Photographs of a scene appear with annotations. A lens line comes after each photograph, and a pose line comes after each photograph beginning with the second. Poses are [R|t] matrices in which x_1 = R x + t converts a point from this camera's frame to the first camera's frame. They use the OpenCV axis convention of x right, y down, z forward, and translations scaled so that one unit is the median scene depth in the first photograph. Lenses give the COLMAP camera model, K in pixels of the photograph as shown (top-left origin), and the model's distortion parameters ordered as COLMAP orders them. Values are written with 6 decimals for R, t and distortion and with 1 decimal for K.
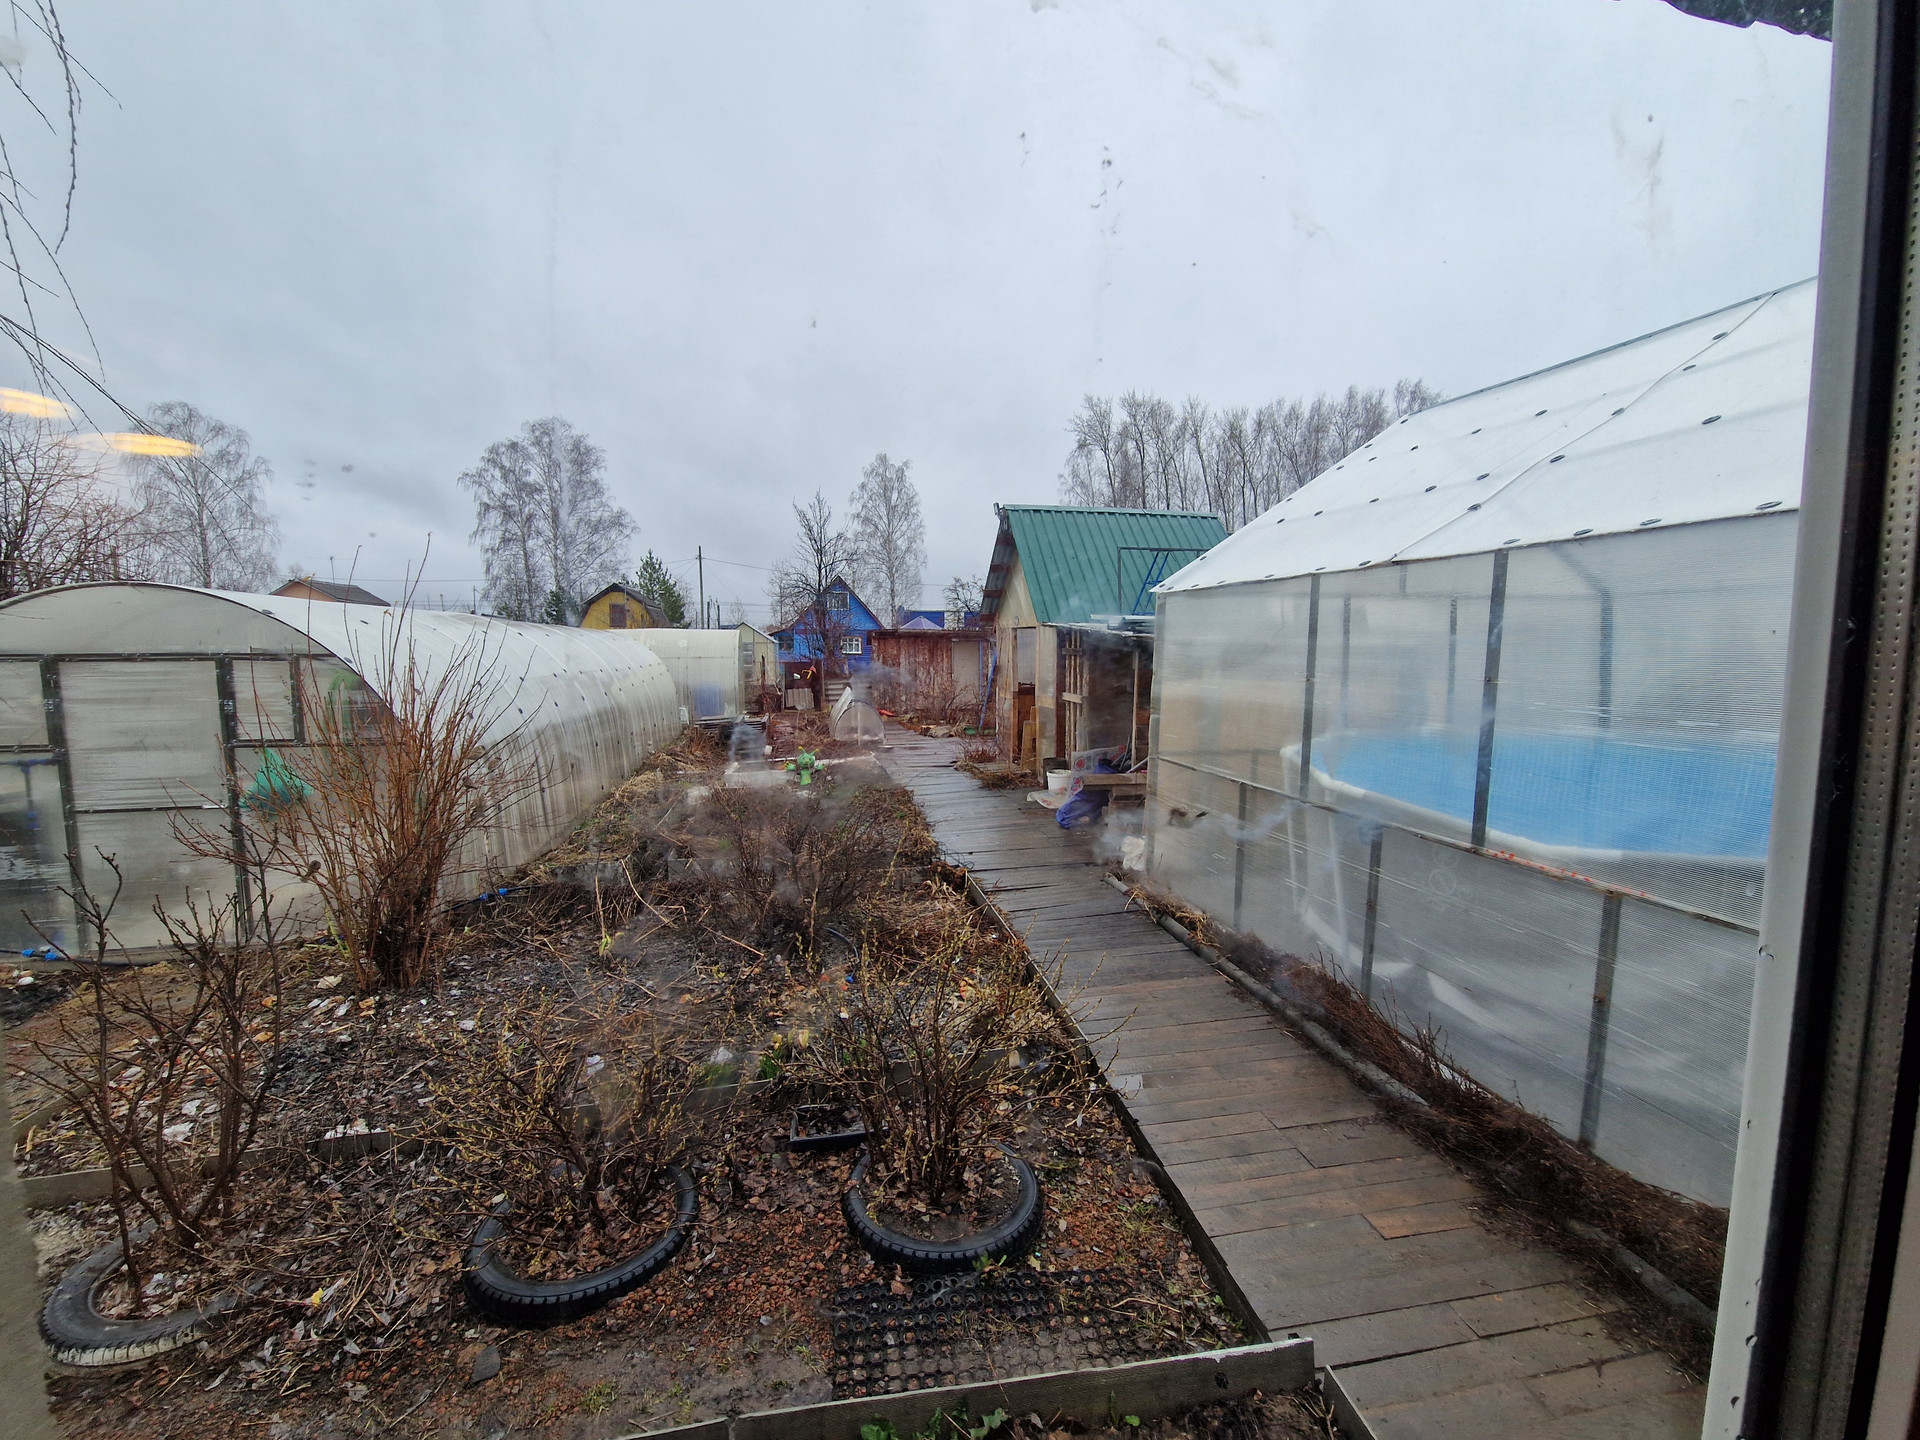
lens RADIAL K [[784.6, 0, 960.0], [0, 784.6, 720.0], [0, 0, 1]] dist [0.014834, -0.010269]
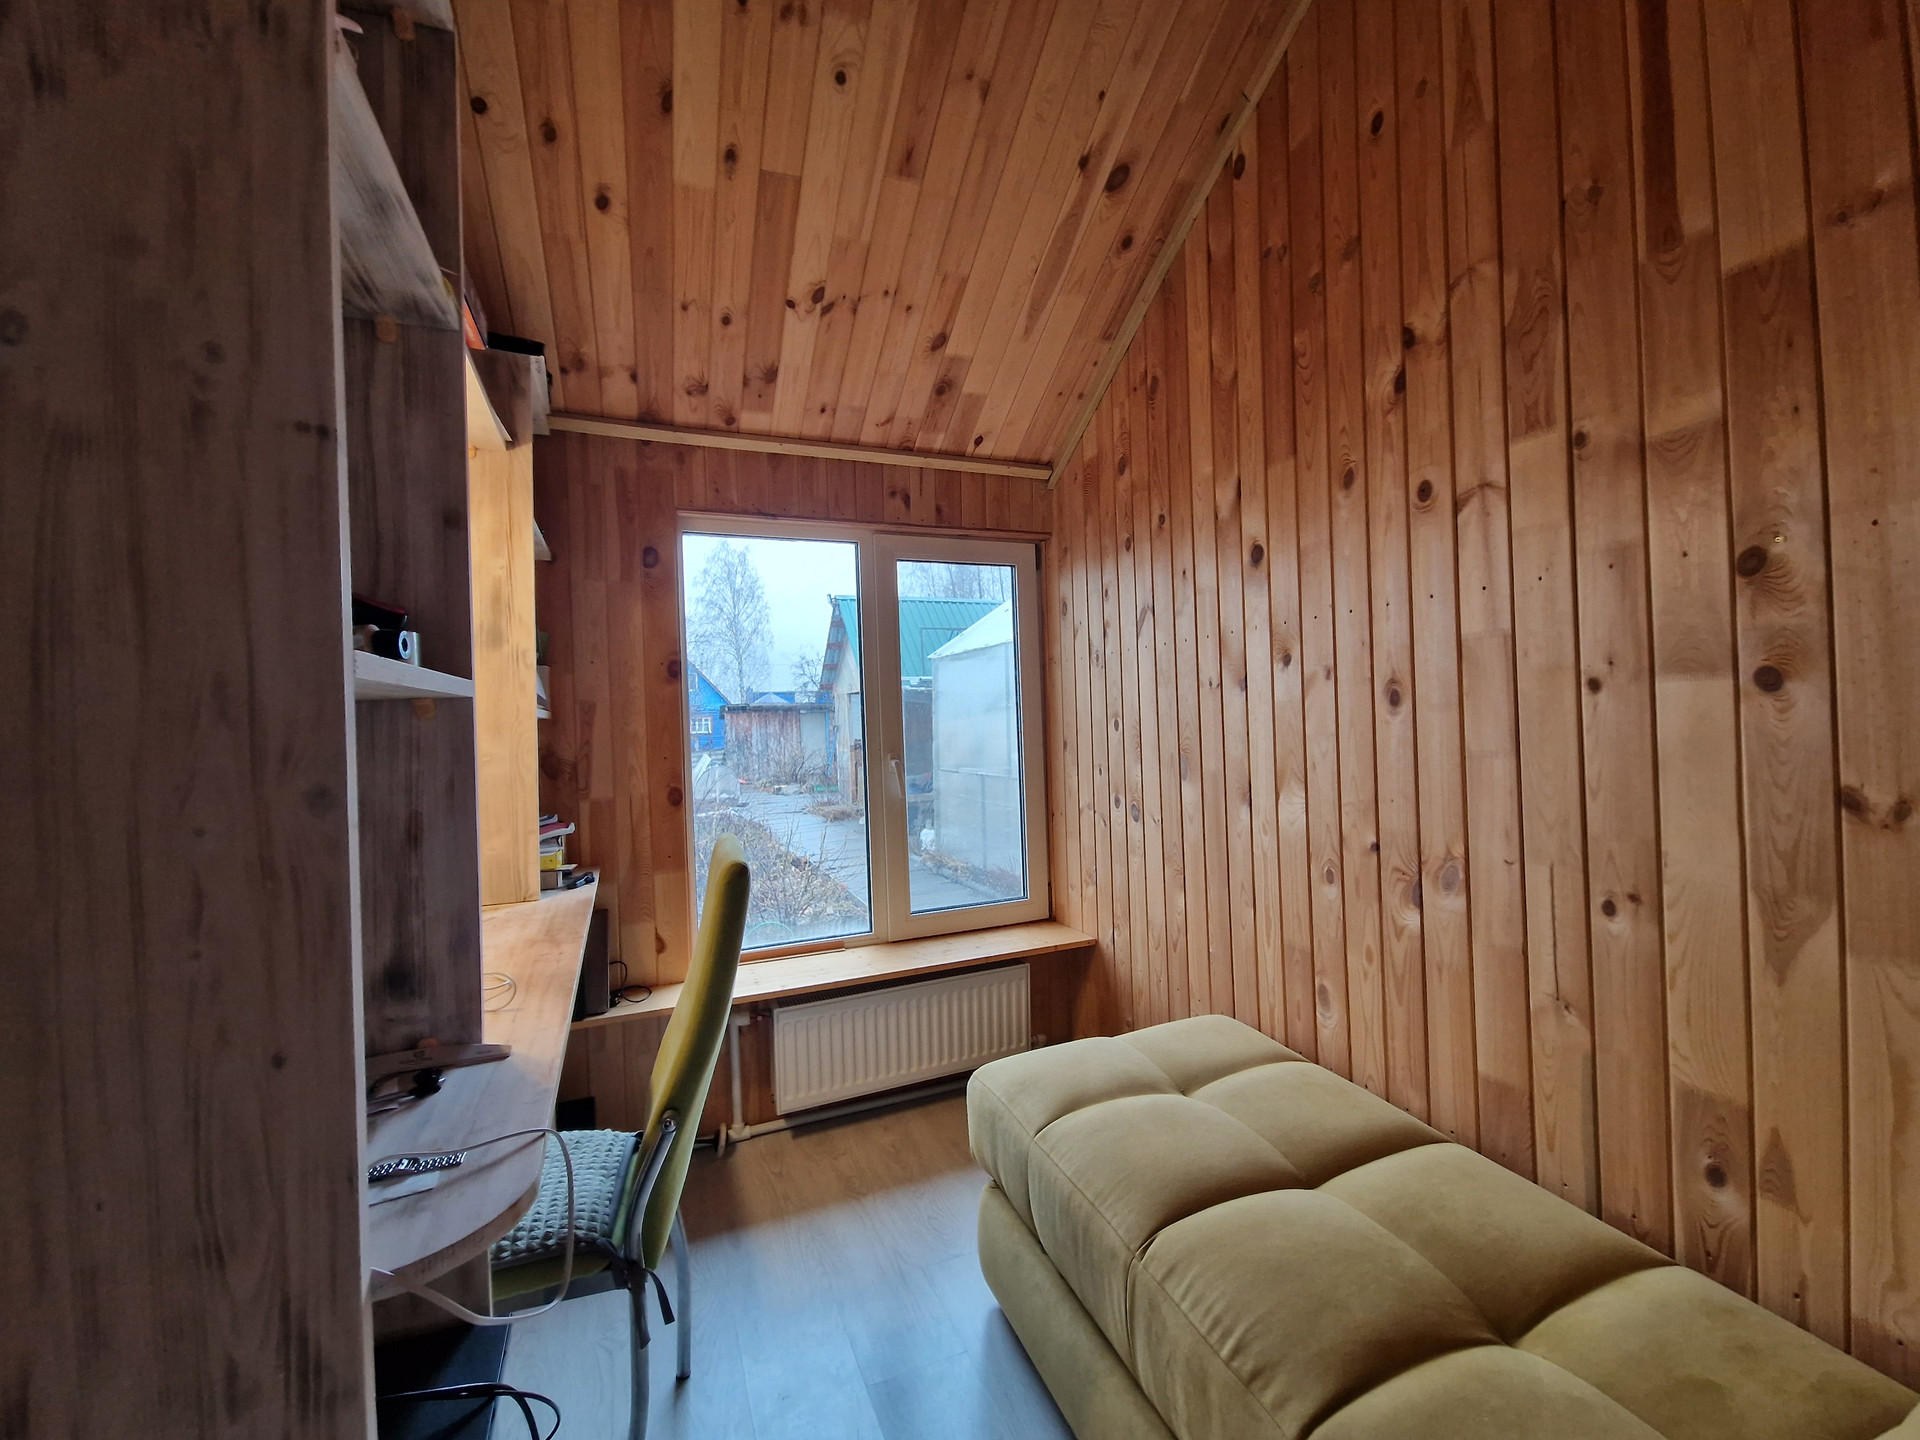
lens RADIAL K [[784.6, 0, 960.0], [0, 784.6, 720.0], [0, 0, 1]] dist [0.014834, -0.010269]
pose [[0.981704, -0.045351, 0.184936, 0.006436], [0.062978, 0.993896, -0.090581, 0.023749], [-0.179699, 0.100570, 0.978567, -0.117835]]
